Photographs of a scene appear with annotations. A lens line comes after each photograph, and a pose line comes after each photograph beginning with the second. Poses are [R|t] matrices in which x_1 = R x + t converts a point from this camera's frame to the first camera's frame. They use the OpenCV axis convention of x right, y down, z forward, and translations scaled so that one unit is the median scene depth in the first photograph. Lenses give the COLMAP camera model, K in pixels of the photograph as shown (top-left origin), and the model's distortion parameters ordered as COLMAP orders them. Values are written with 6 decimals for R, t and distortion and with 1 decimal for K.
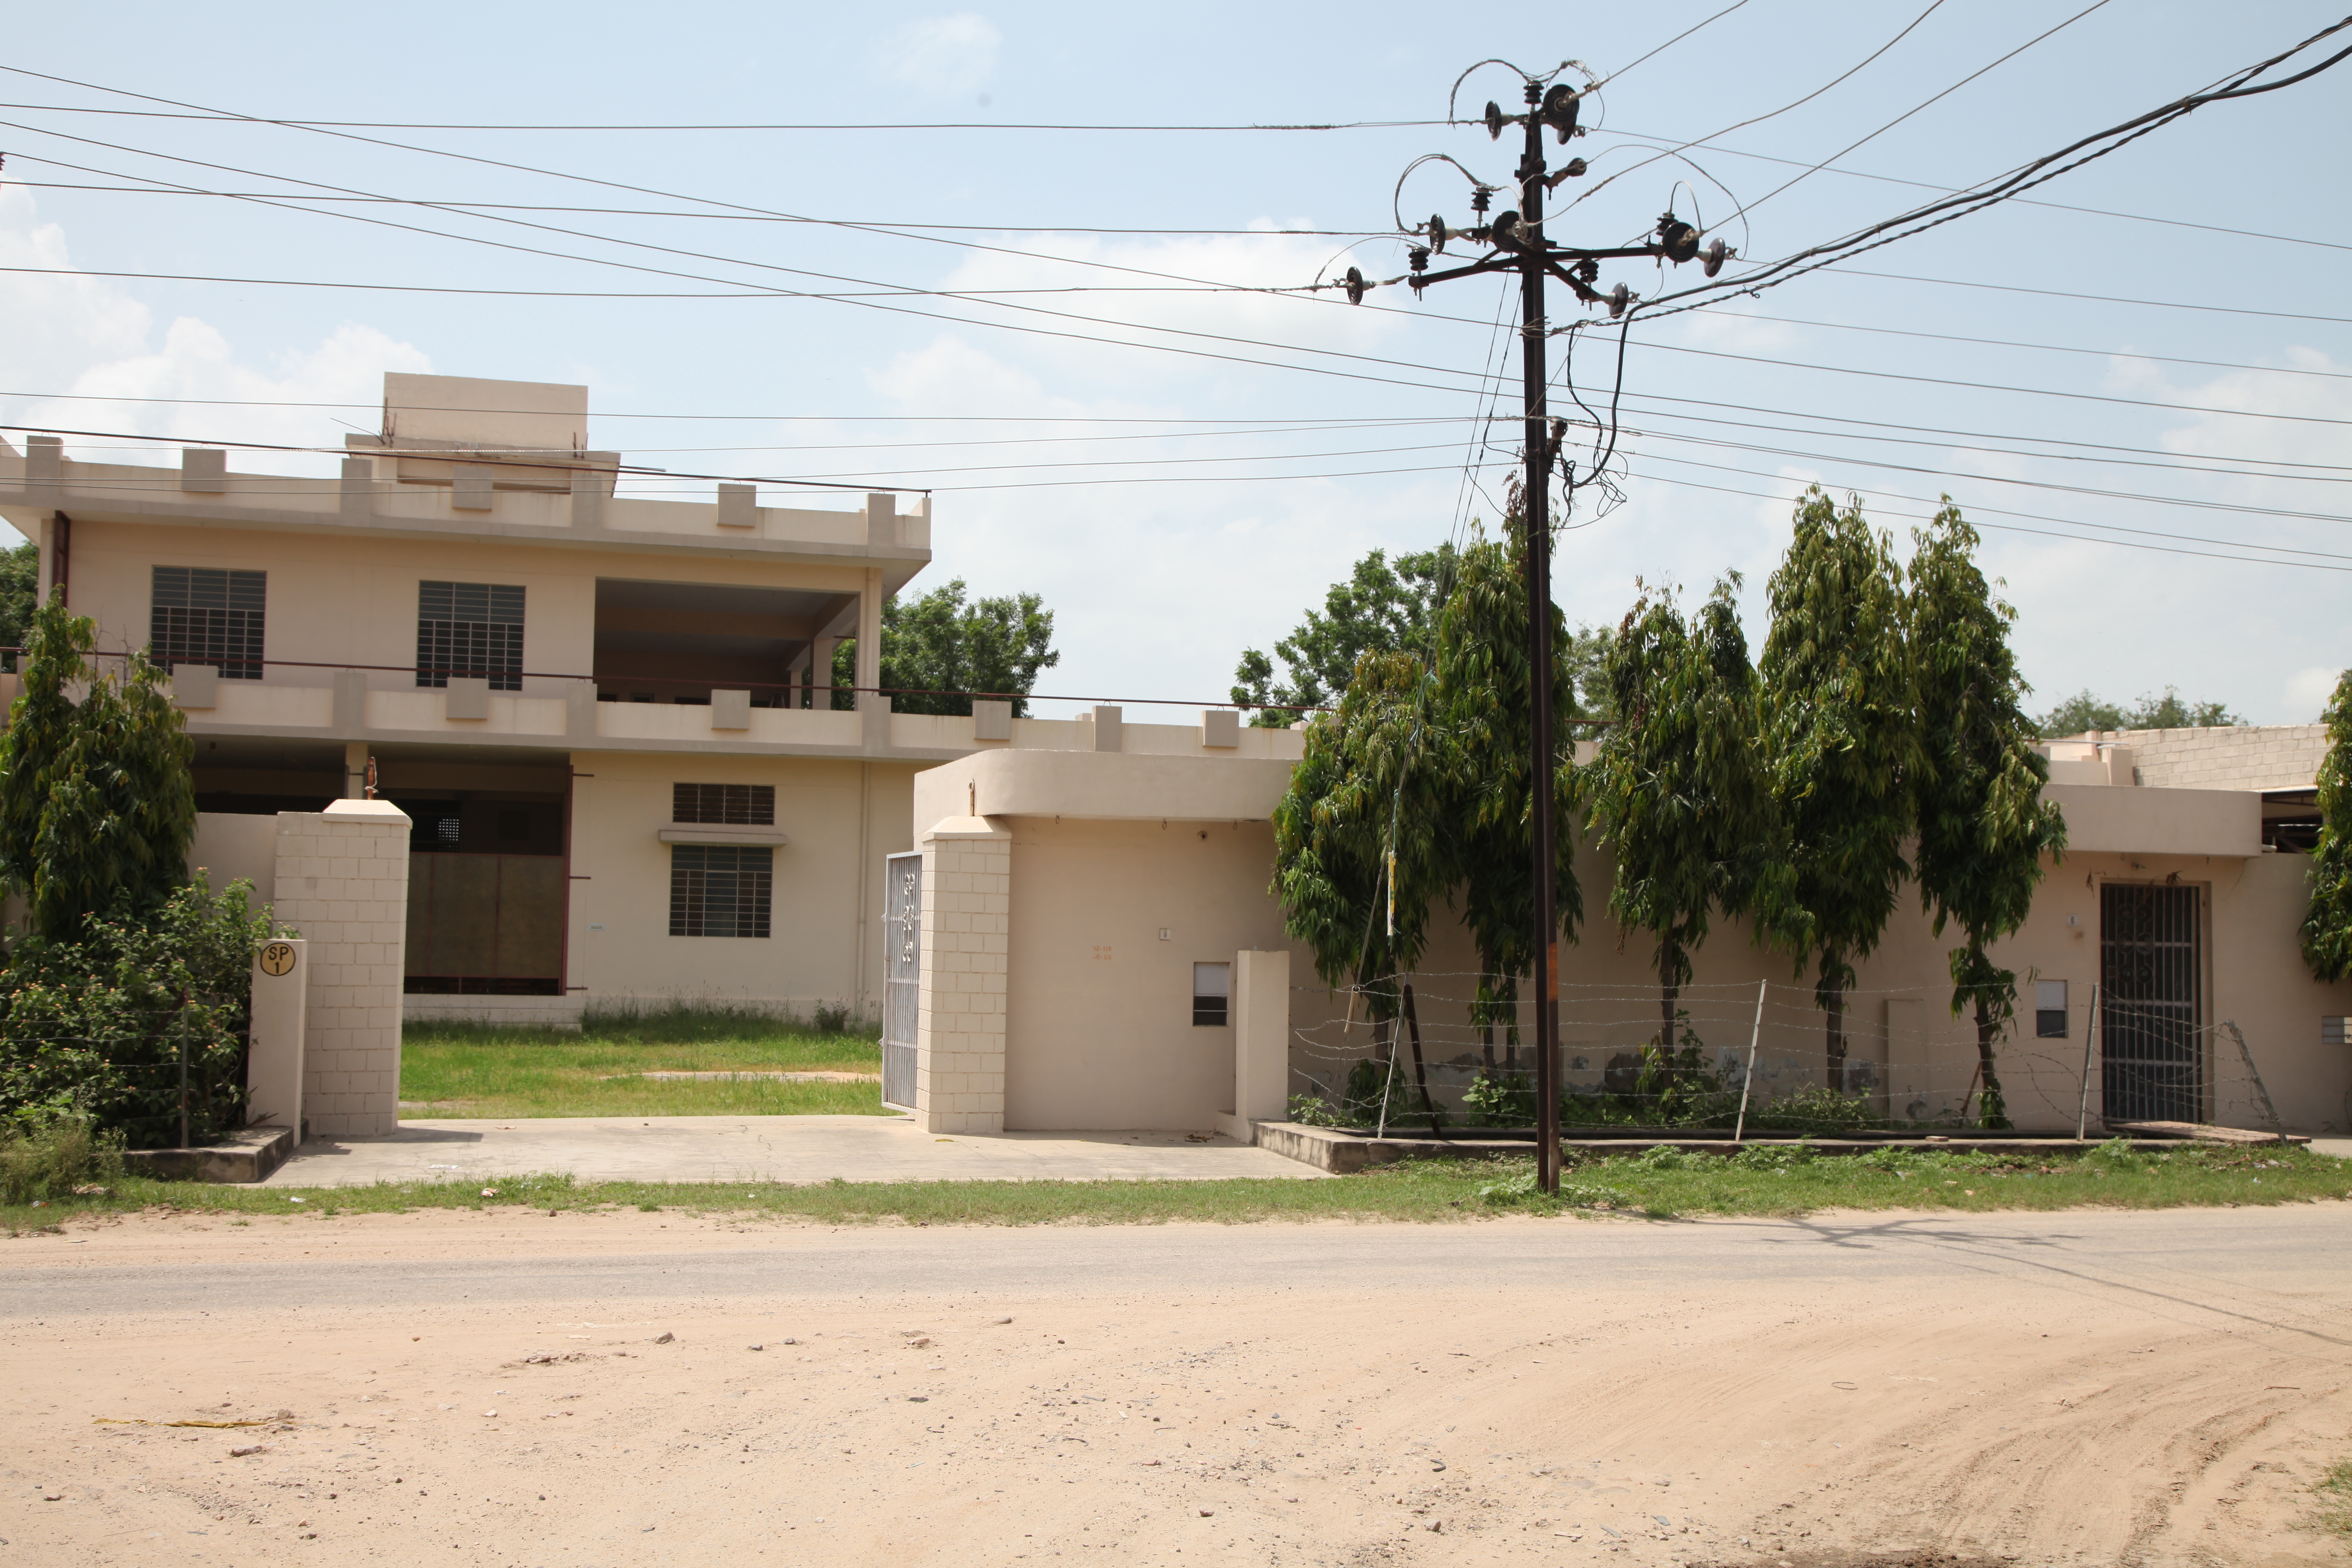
lens RADIAL K [[2452.5, 0, 1173.9], [0, 2452.5, 812.2], [0, 0, 1]] dist [0.007866, 0.155876]
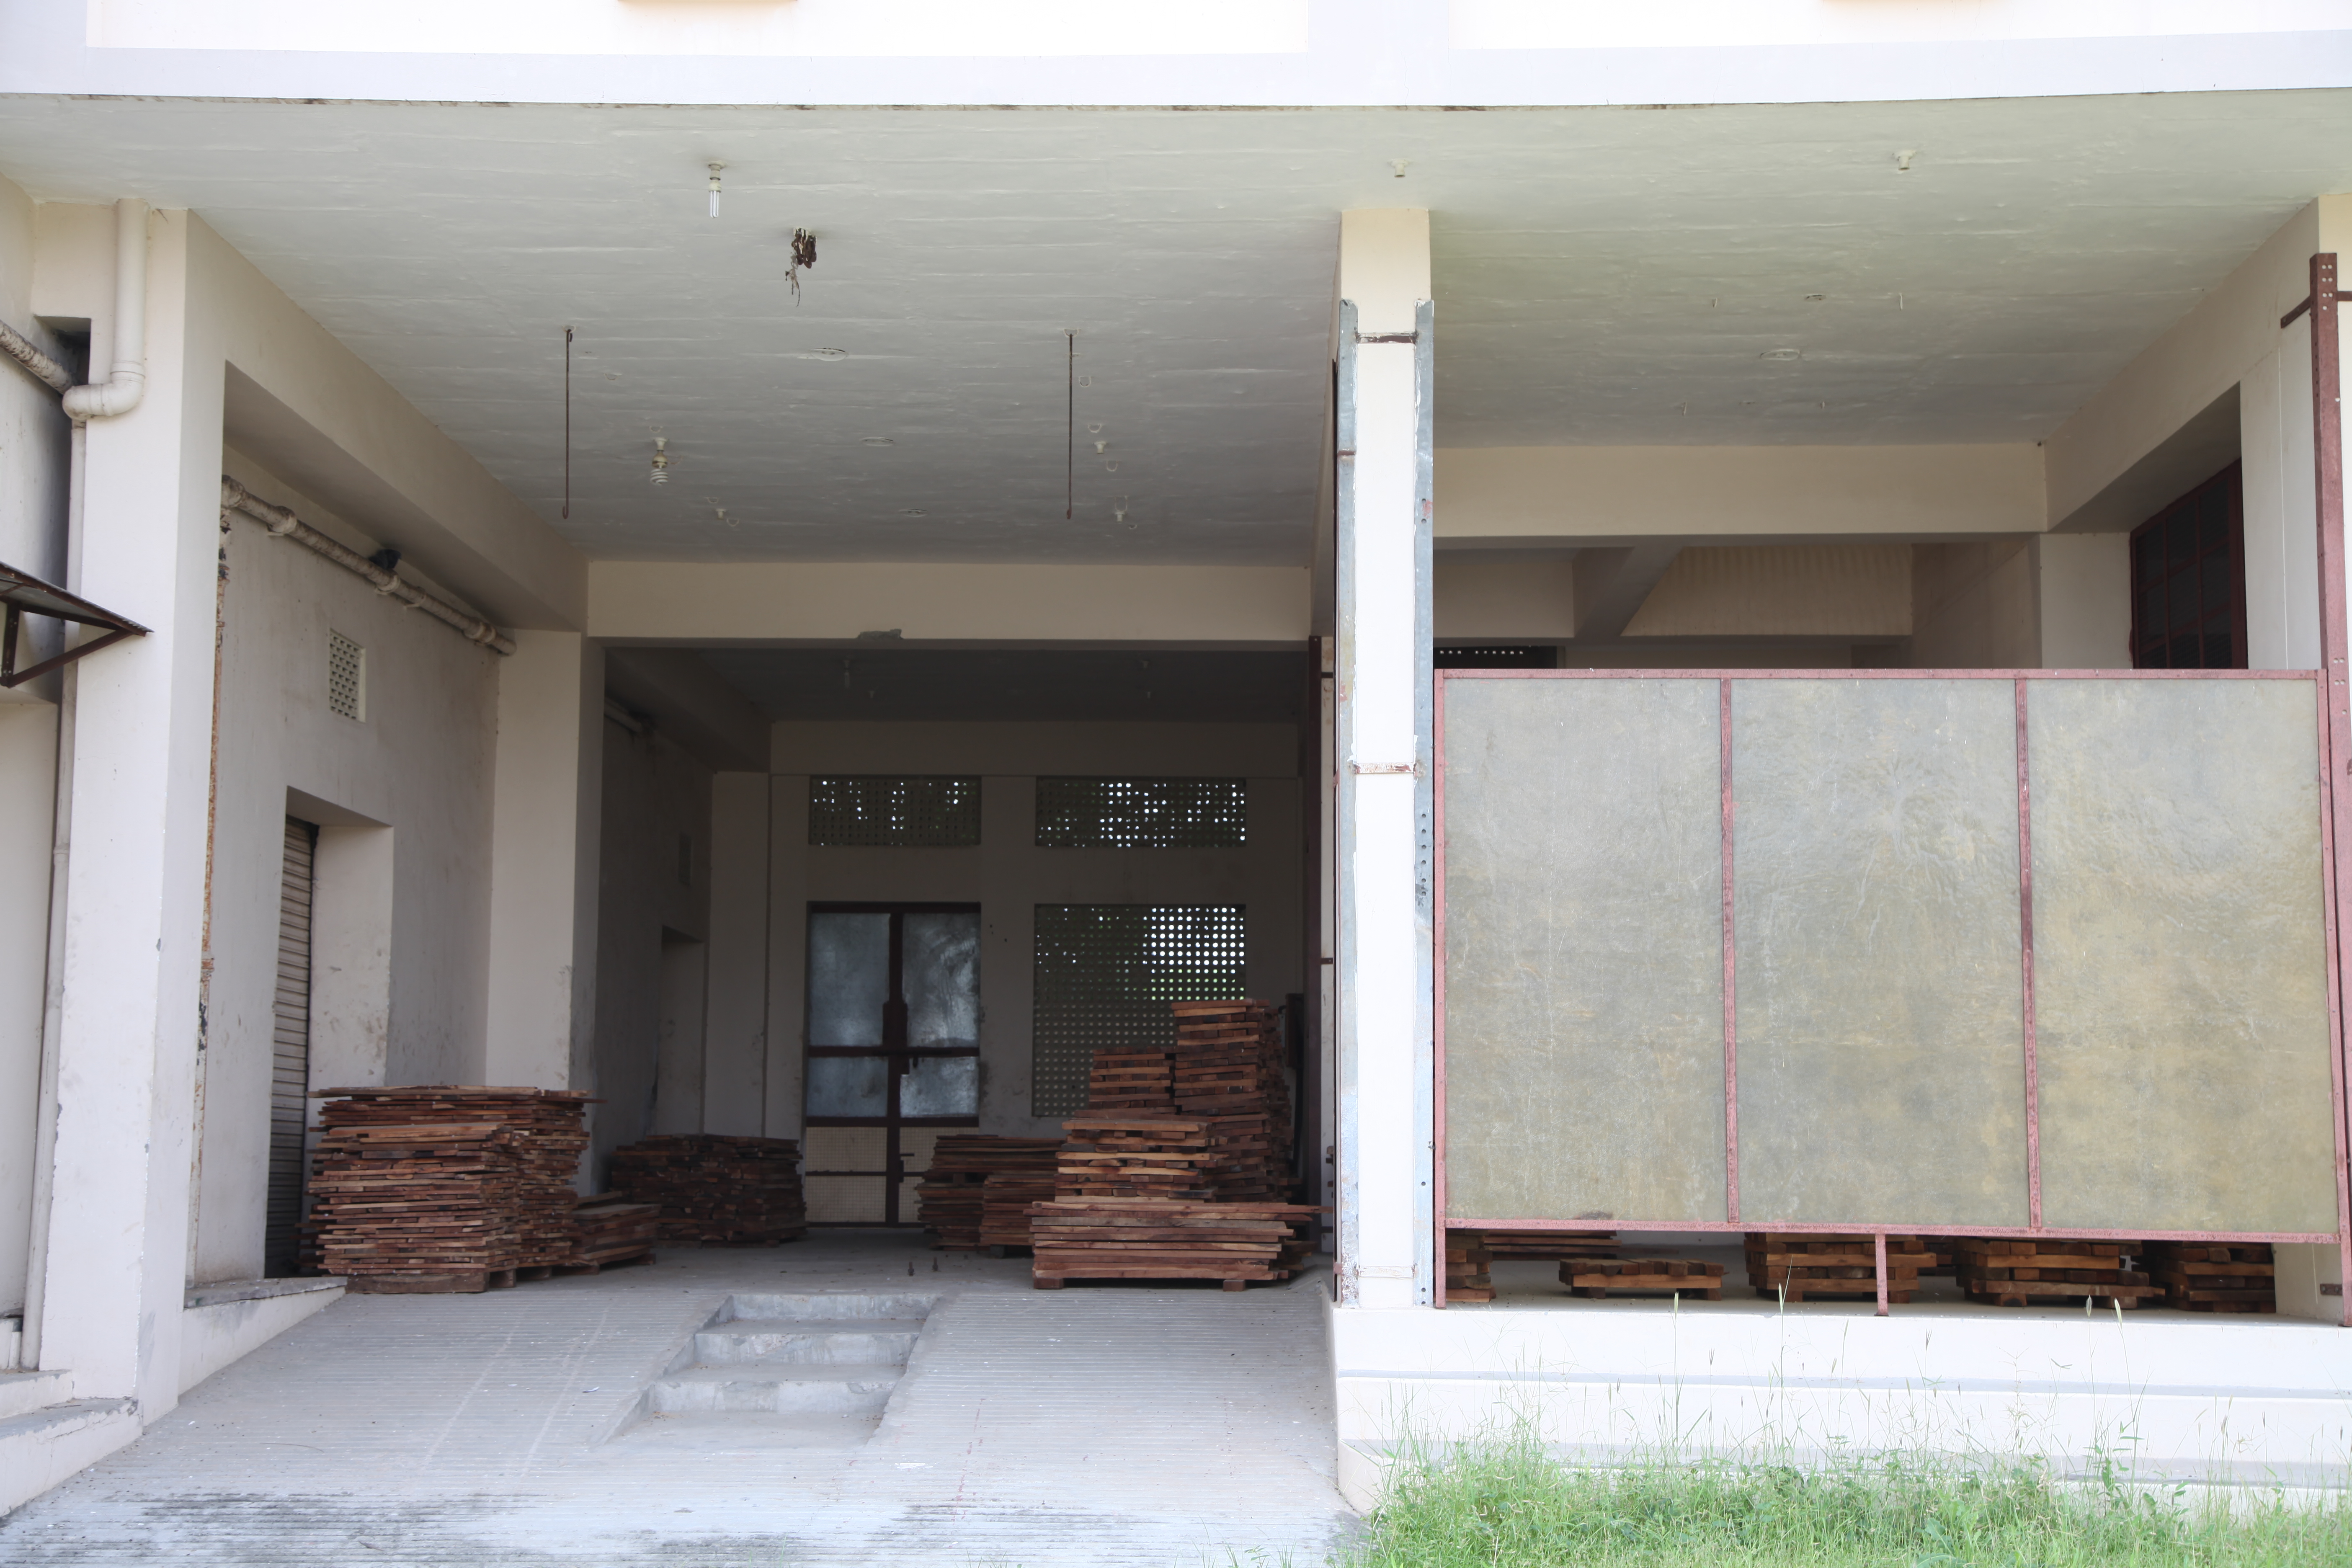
lens RADIAL K [[3131.4, 0, 1176.0], [0, 3131.4, 784.0], [0, 0, 1]] dist [0.107315, 0.016574]
pose [[0.955461, -0.041936, -0.292124, -0.456188], [0.027613, 0.998214, -0.052983, 0.069371], [0.293824, 0.042556, 0.954912, 1.223274]]
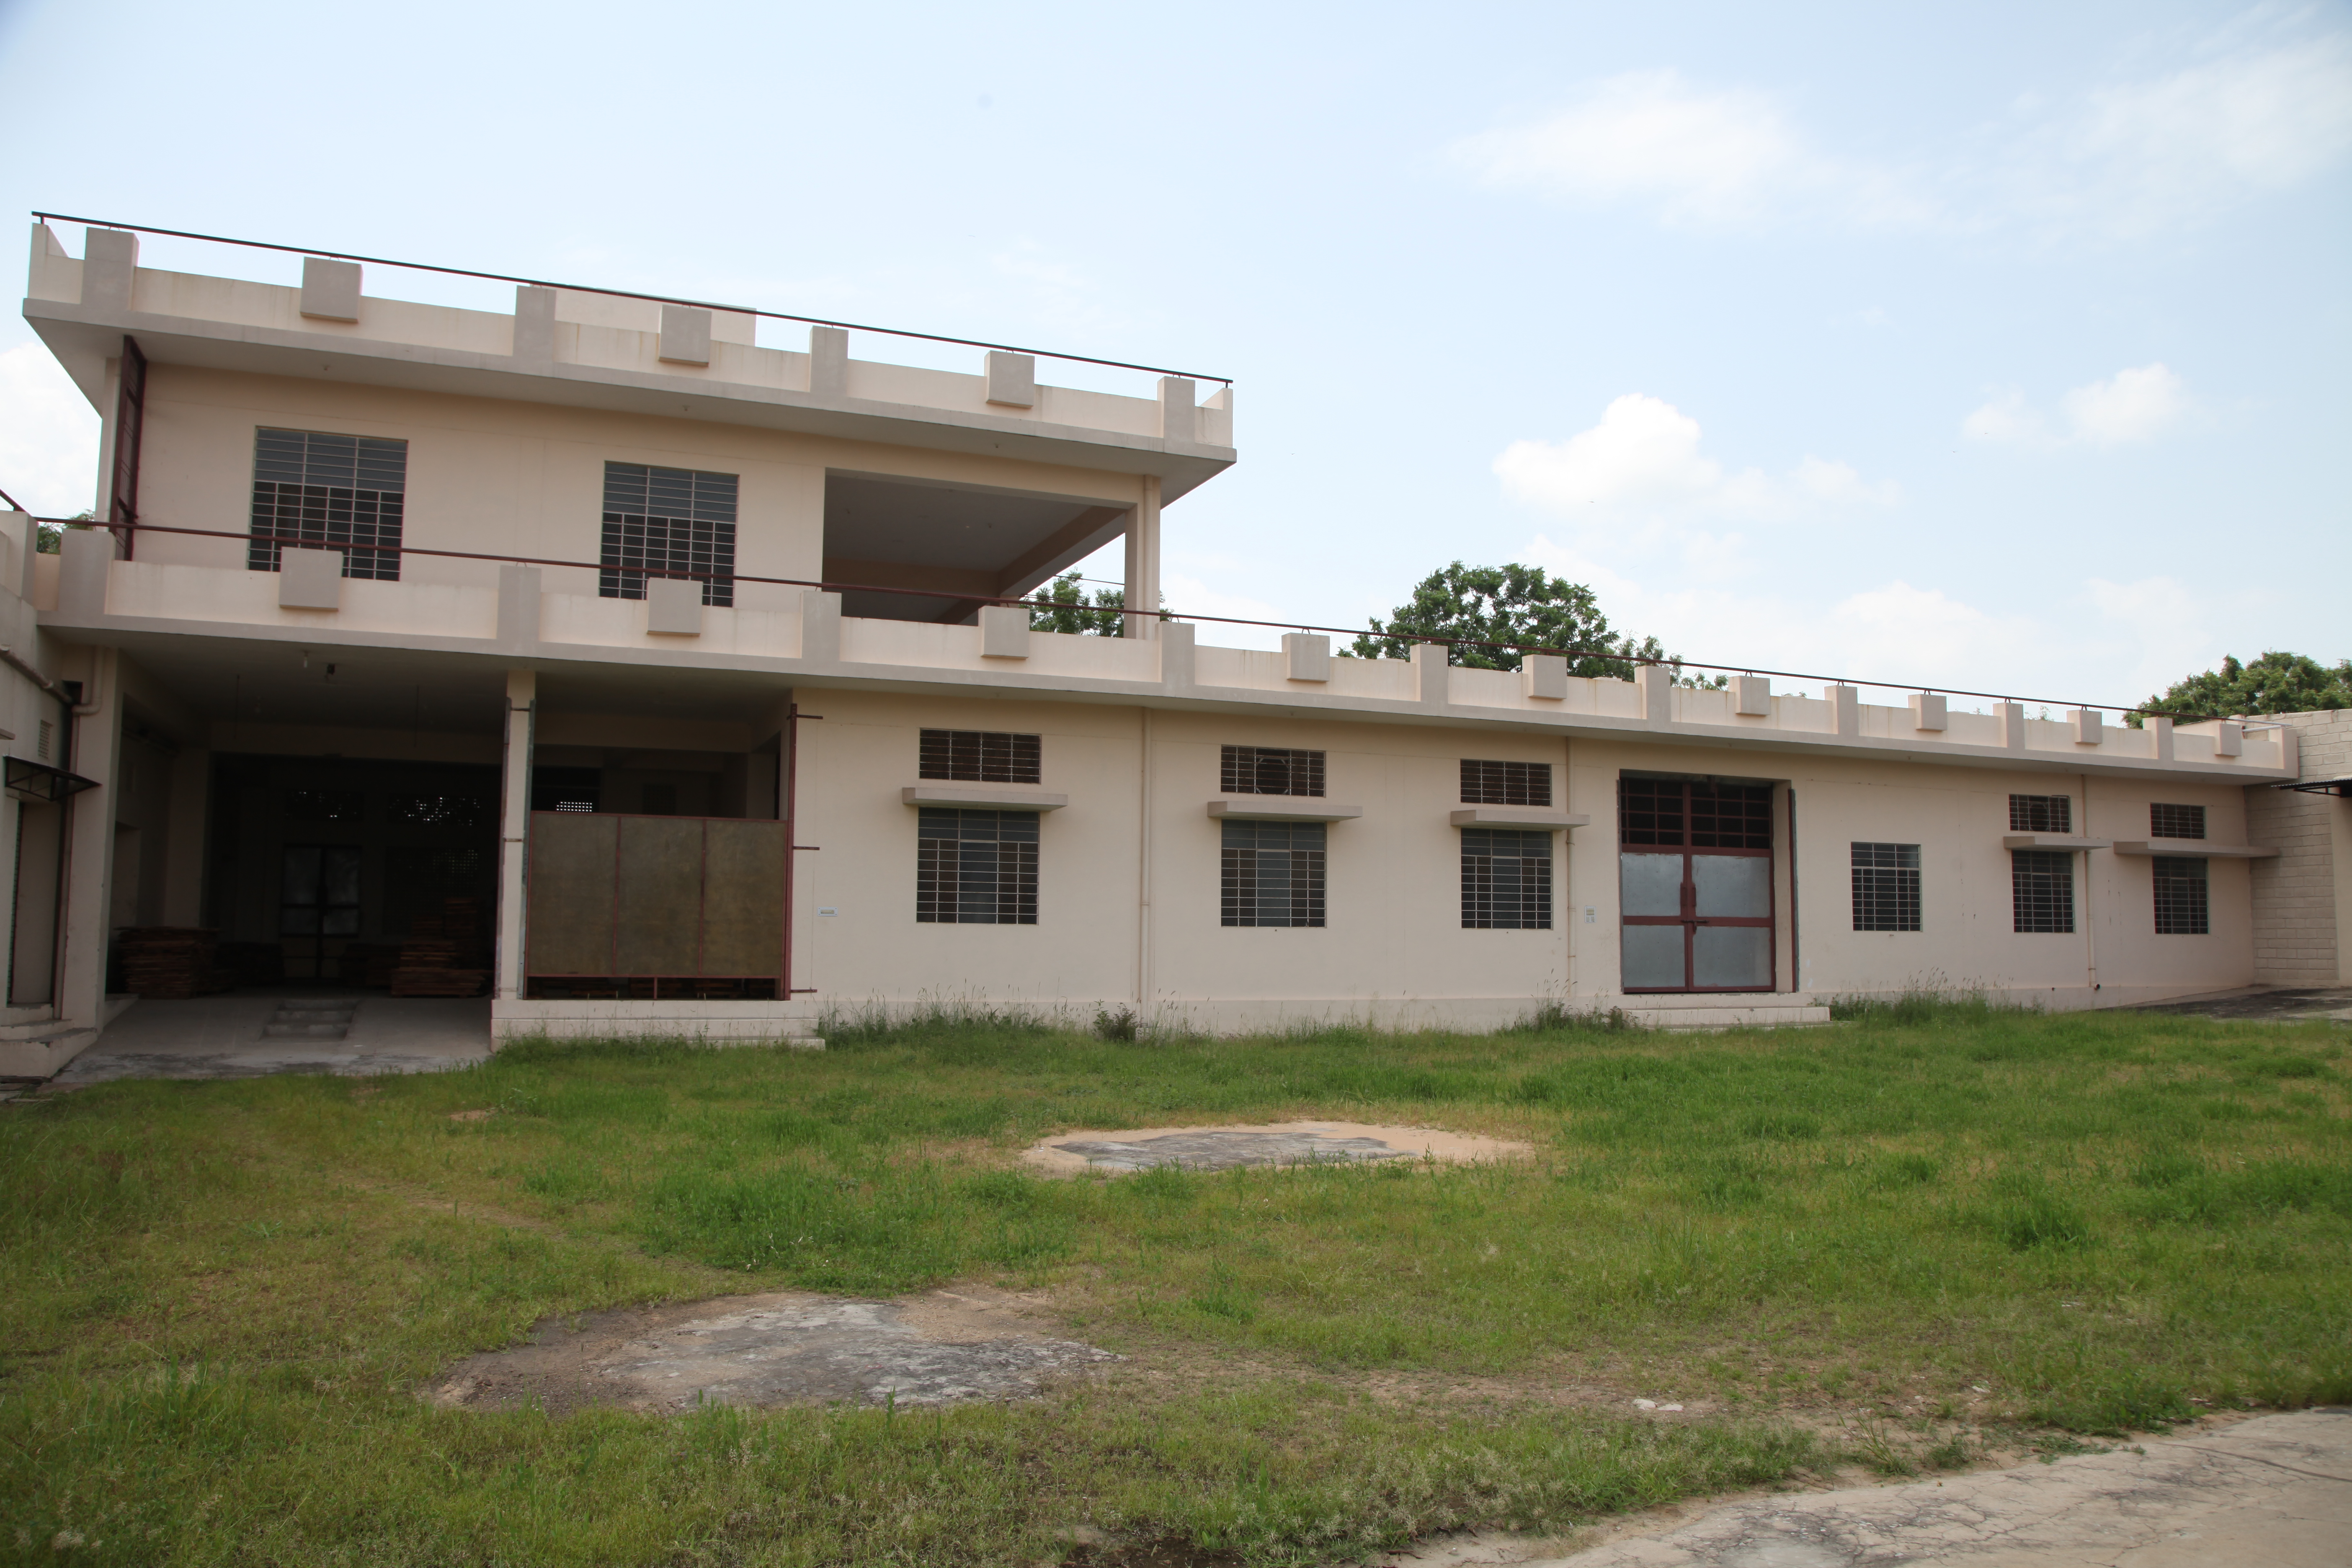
lens RADIAL K [[1614.9, 0, 1180.1], [0, 1614.9, 812.4], [0, 0, 1]] dist [-0.126996, 0.081307]
pose [[0.990824, 0.002880, 0.135130, -0.335639], [-0.001129, 0.999914, -0.013035, 0.038012], [-0.135156, 0.012763, 0.990742, 0.836074]]
